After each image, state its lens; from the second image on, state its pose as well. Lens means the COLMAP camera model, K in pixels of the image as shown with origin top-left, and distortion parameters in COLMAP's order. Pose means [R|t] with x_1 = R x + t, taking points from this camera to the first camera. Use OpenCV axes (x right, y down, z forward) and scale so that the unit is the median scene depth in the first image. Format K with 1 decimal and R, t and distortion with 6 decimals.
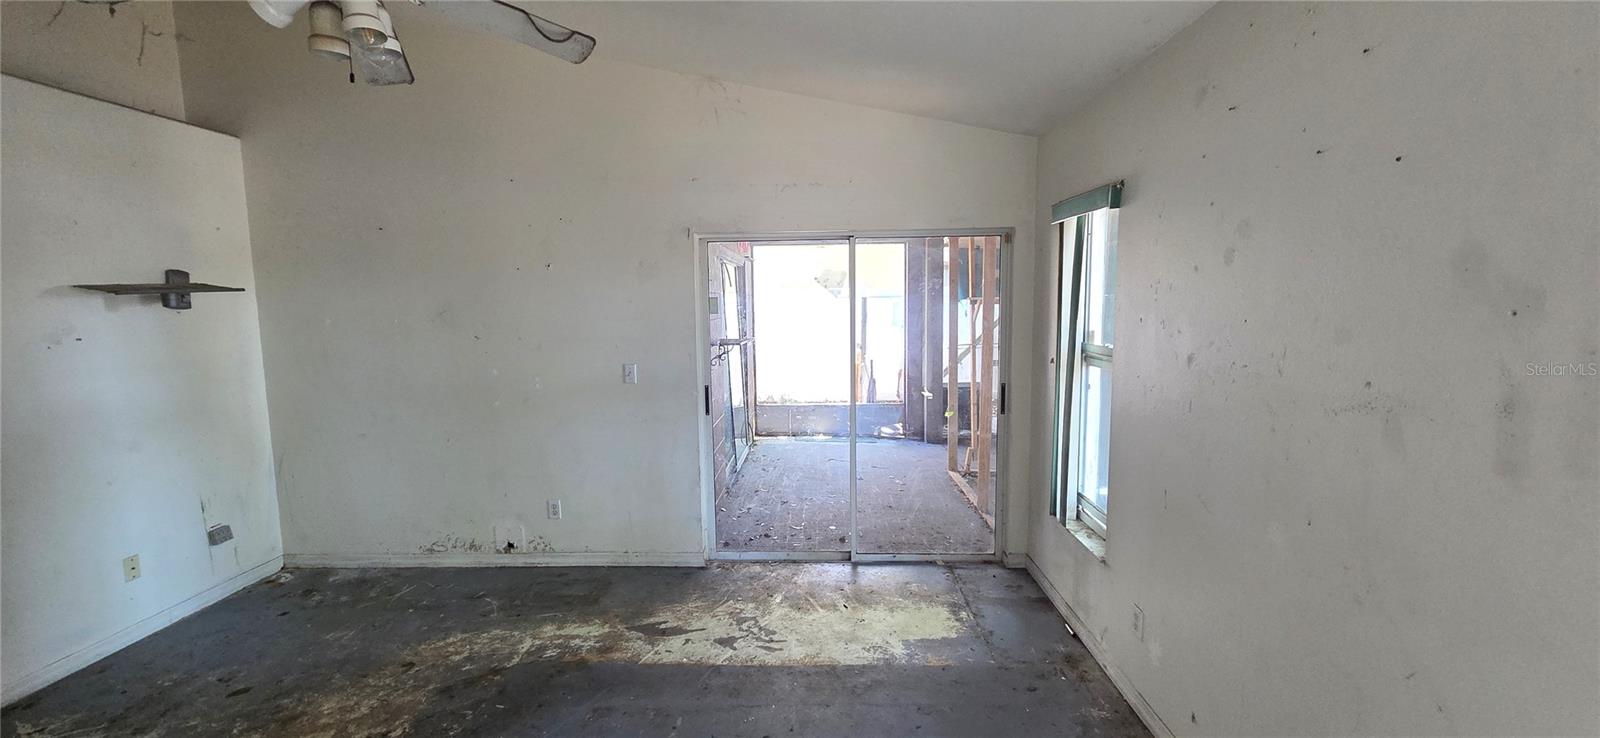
lens RADIAL K [[654.9, 0, 796.7], [0, 654.9, 367.8], [0, 0, 1]] dist [0.004664, 0.000057]
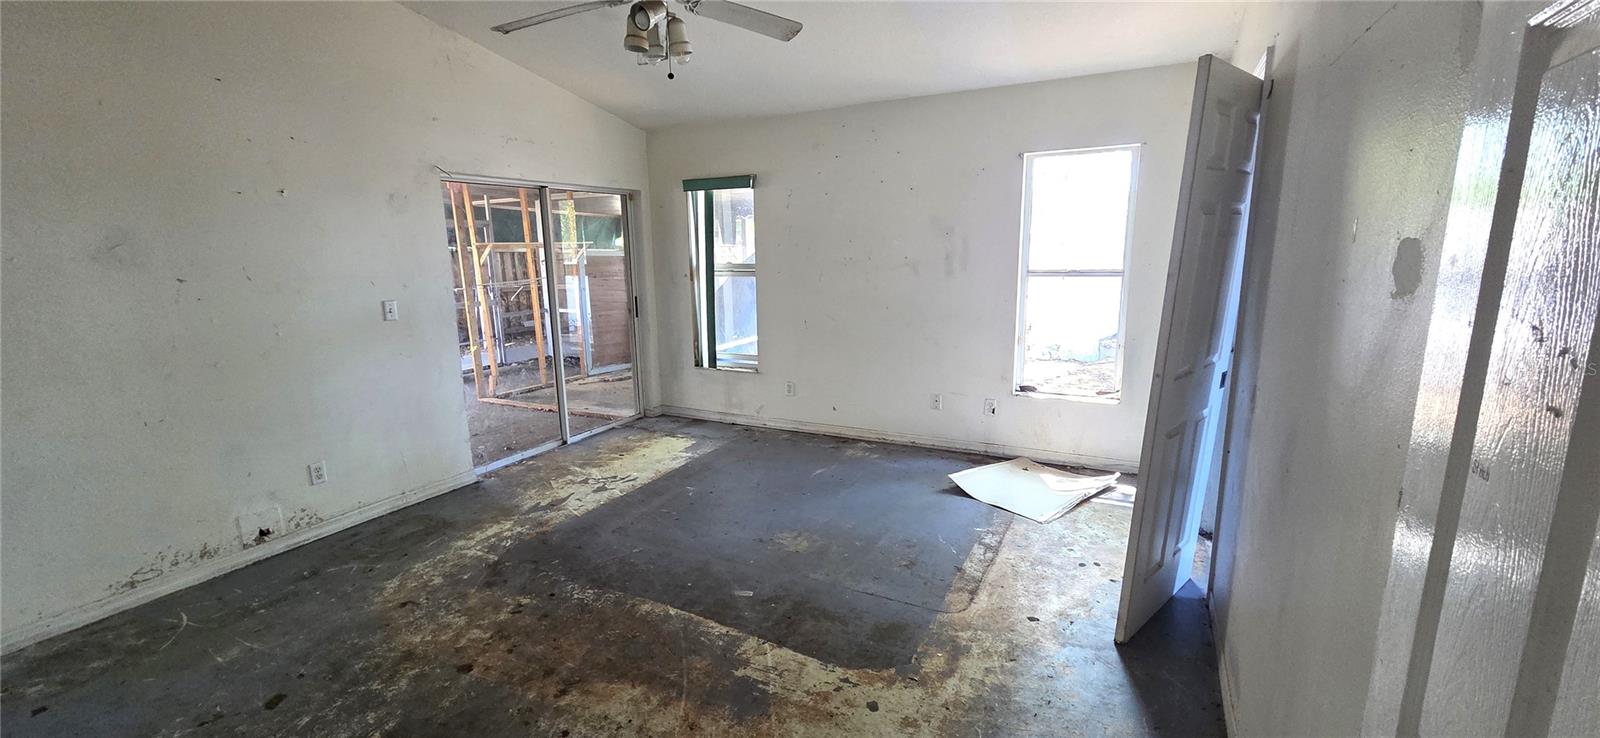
lens RADIAL K [[654.9, 0, 796.7], [0, 654.9, 367.8], [0, 0, 1]] dist [0.004664, 0.000057]
pose [[0.428082, -0.159887, 0.889484, -1.009862], [0.108301, 0.986209, 0.125151, 0.042306], [-0.897227, 0.042757, 0.439494, 0.032610]]
